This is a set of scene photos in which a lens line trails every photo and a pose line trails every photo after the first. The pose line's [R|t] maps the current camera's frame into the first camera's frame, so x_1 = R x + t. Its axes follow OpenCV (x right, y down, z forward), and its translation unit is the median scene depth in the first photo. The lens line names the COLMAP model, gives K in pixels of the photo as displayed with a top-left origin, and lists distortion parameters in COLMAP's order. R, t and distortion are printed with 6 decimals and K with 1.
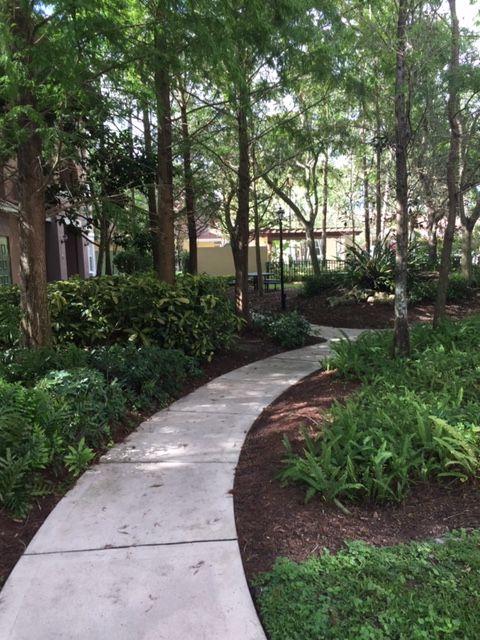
lens RADIAL K [[545.9, 0, 240.0], [0, 545.9, 320.0], [0, 0, 1]] dist [0.055869, -0.003266]
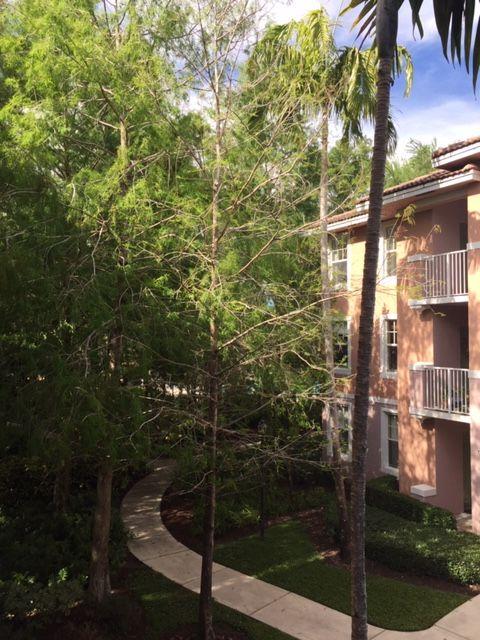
lens RADIAL K [[545.9, 0, 240.0], [0, 545.9, 320.0], [0, 0, 1]] dist [0.055869, -0.003266]
pose [[0.886852, 0.049322, 0.459414, -0.276200], [0.019369, 0.989444, -0.143615, -0.115692], [-0.461648, 0.136264, 0.876535, -0.500178]]
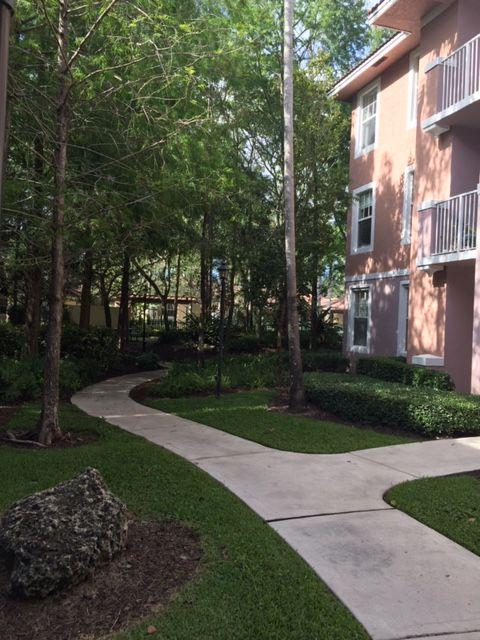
lens RADIAL K [[545.9, 0, 240.0], [0, 545.9, 320.0], [0, 0, 1]] dist [0.055869, -0.003266]
pose [[0.964053, 0.066245, 0.257320, -0.049200], [-0.038349, 0.992973, -0.111956, 0.042616], [-0.262928, 0.098064, 0.959819, -0.446846]]
